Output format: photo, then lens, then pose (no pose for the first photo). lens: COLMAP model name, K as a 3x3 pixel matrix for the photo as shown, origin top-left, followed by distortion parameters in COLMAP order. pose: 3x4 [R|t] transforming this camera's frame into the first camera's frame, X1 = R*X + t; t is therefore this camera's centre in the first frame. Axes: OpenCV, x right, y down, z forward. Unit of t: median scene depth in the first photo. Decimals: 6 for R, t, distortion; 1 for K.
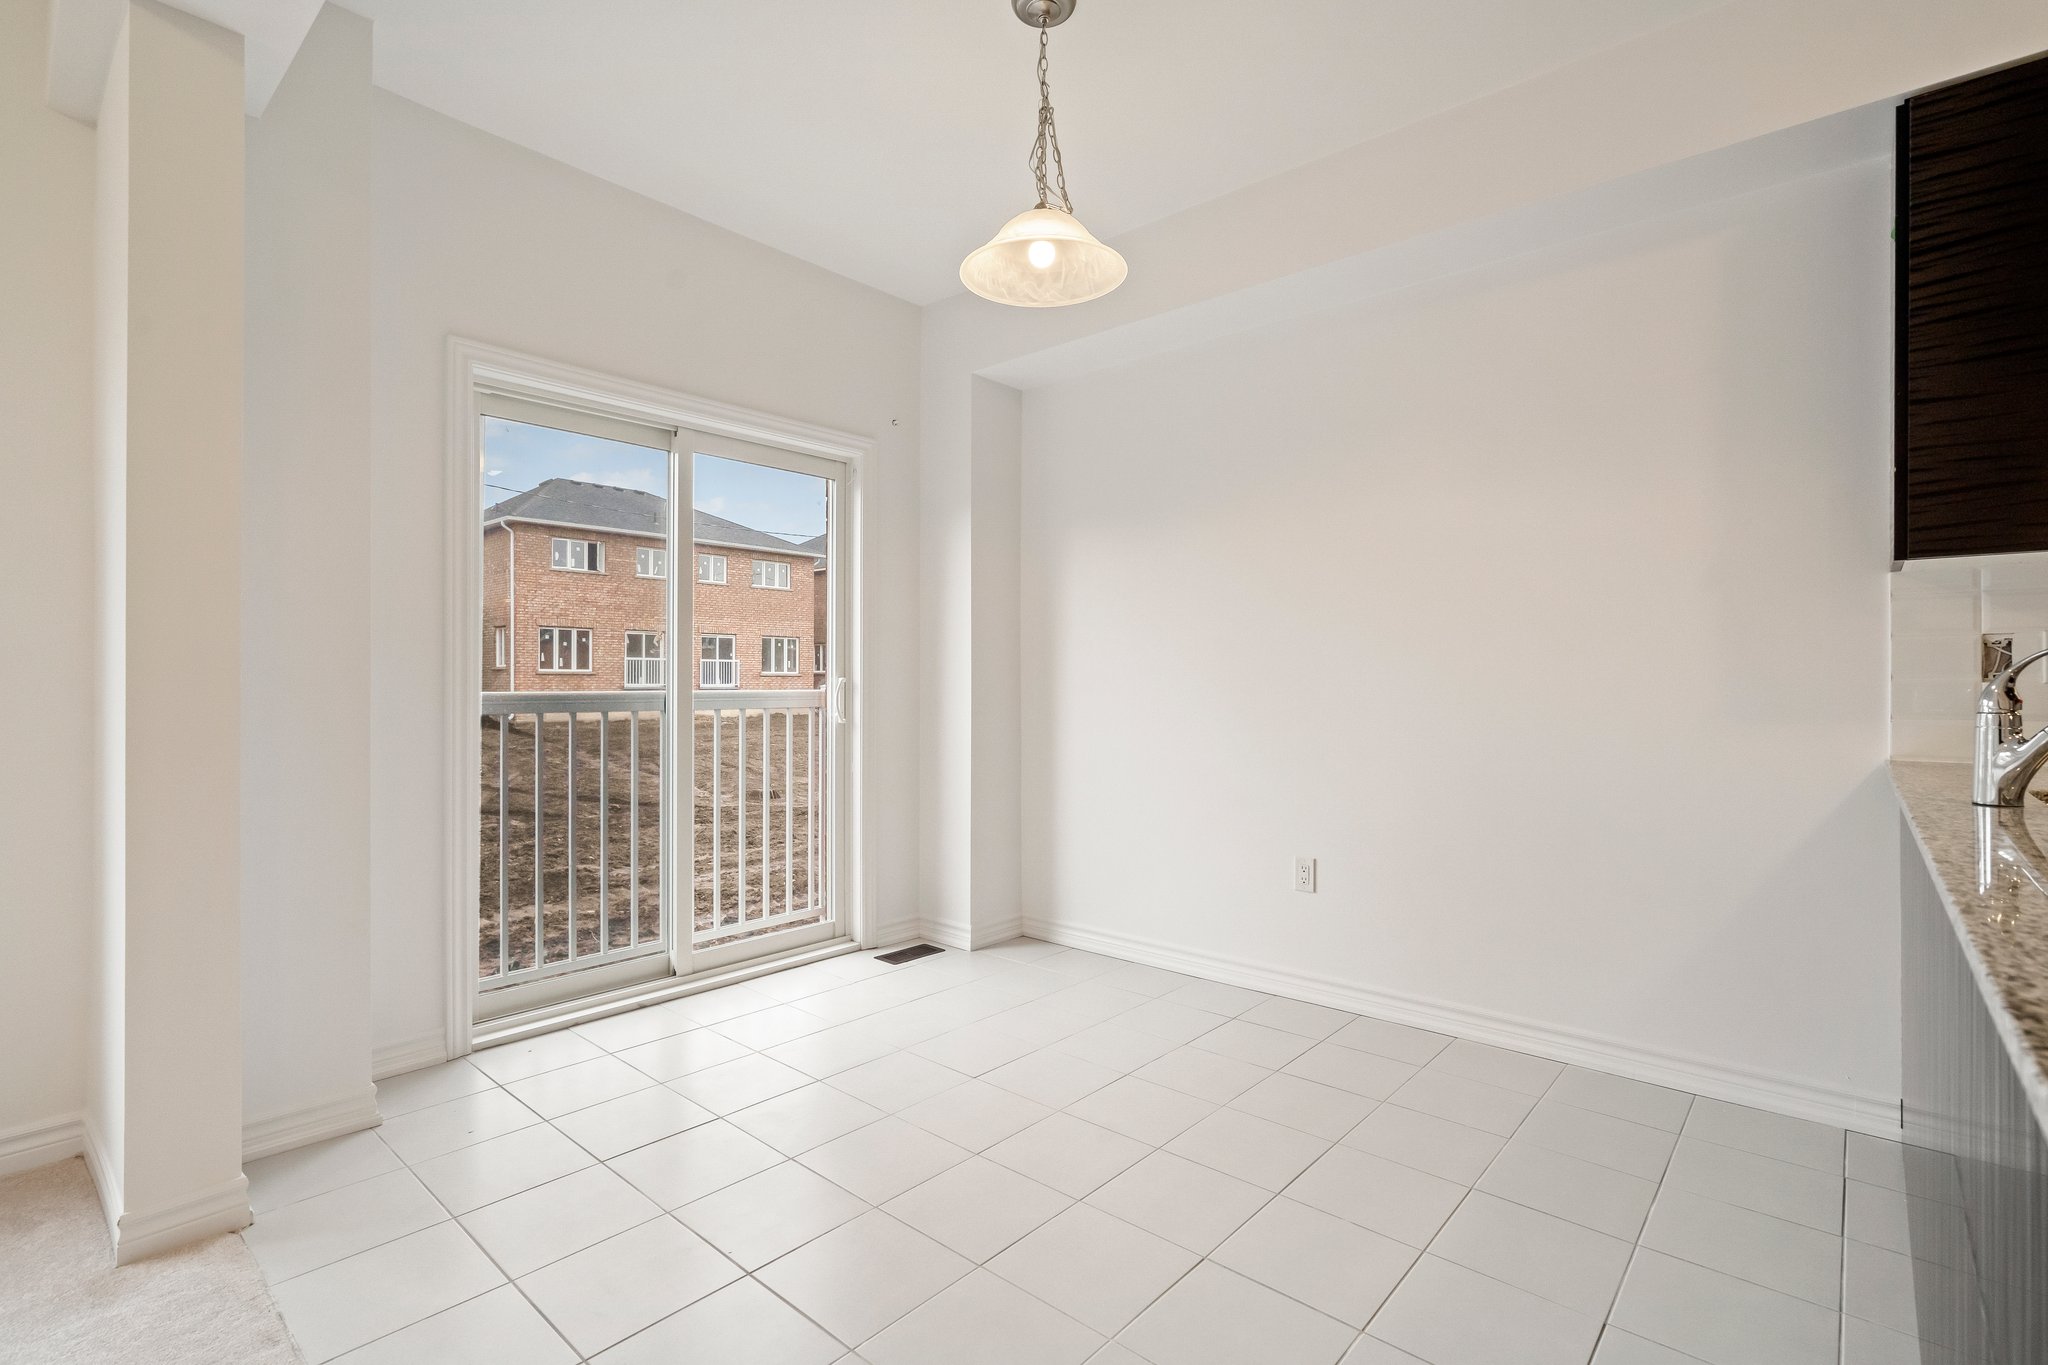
lens RADIAL K [[961.8, 0, 1013.7], [0, 961.8, 683.6], [0, 0, 1]] dist [0.000554, -0.000482]
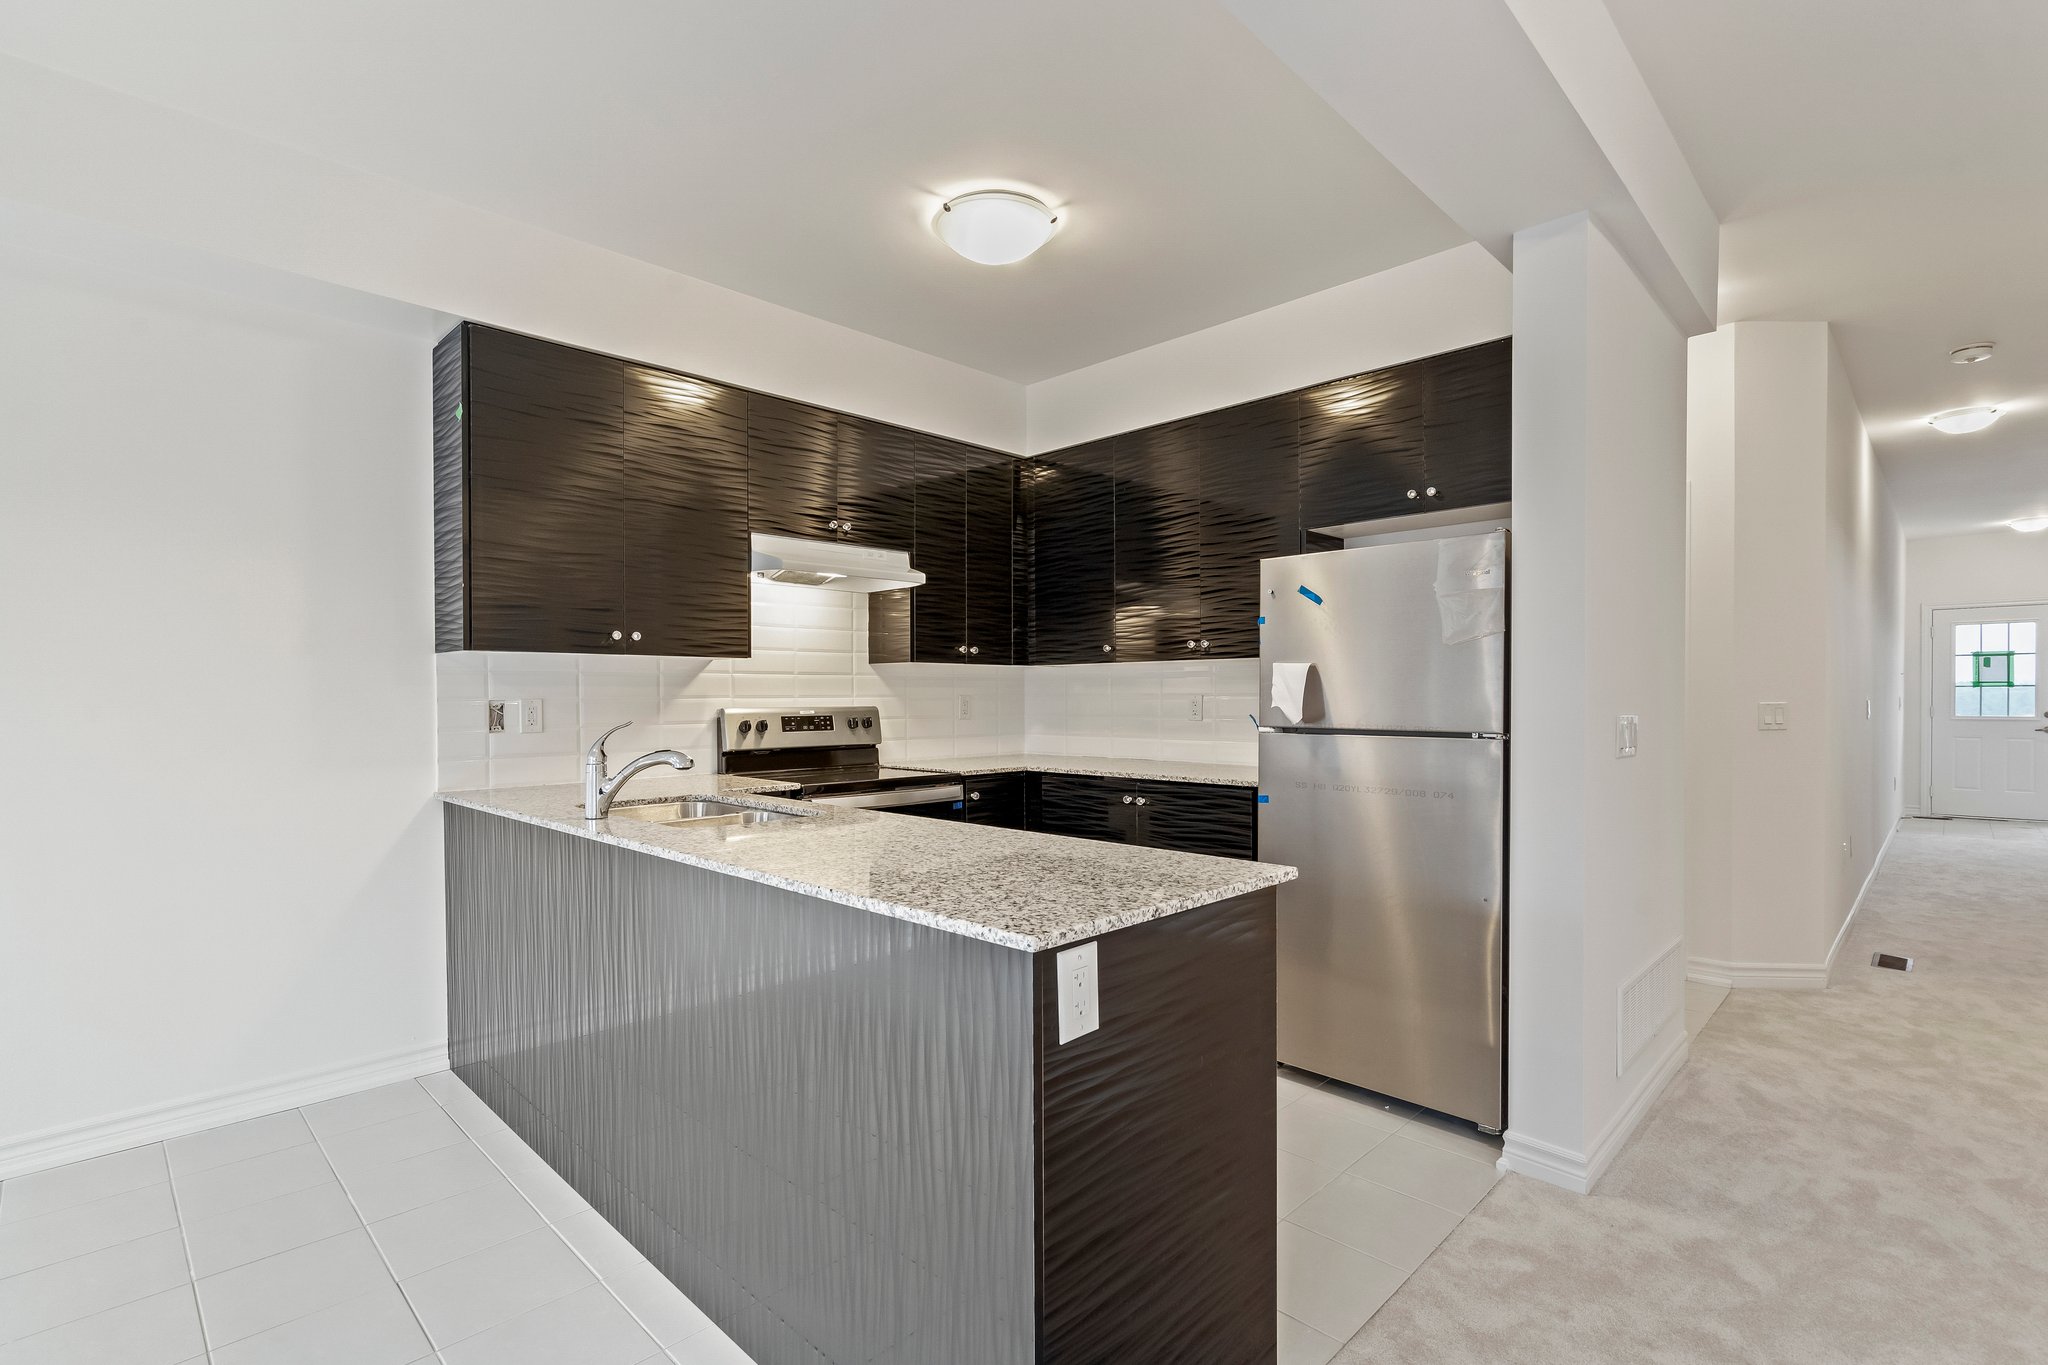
lens RADIAL K [[961.8, 0, 1012.9], [0, 961.8, 706.1], [0, 0, 1]] dist [0.000554, -0.000482]
pose [[0.058831, -0.016232, 0.998136, -0.415911], [0.004147, 0.999863, 0.016016, -0.064738], [-0.998259, 0.003197, 0.058890, 0.119584]]
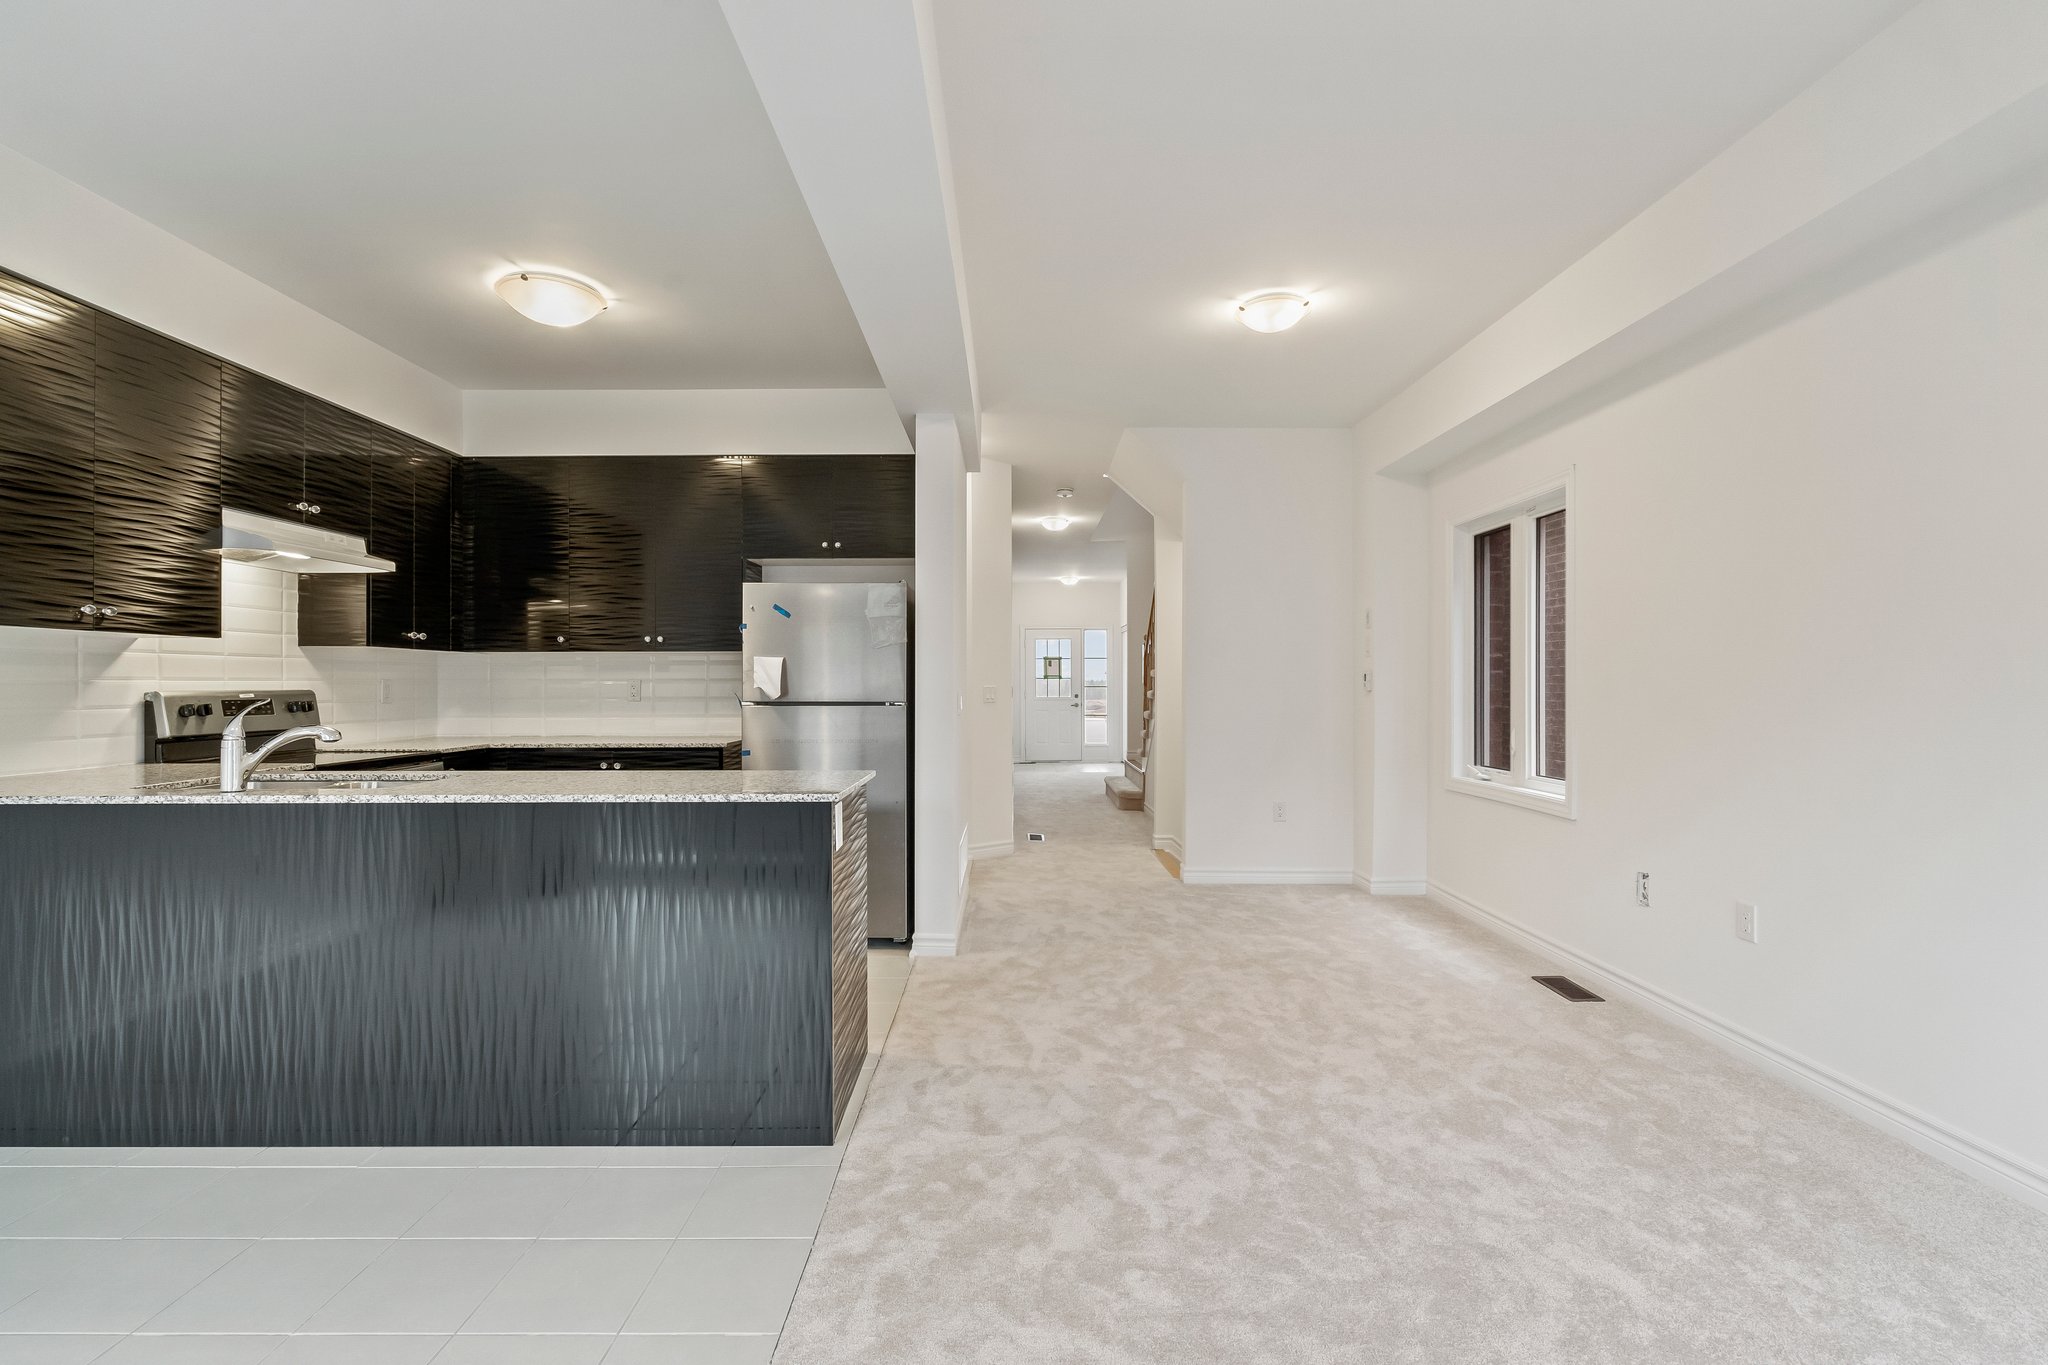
lens RADIAL K [[961.8, 0, 1027.1], [0, 961.8, 679.6], [0, 0, 1]] dist [0.000554, -0.000482]
pose [[-0.670369, -0.000722, 0.742027, -0.852606], [-0.001517, 0.999999, -0.000397, -0.055847], [-0.742026, -0.001392, -0.670370, 0.741938]]
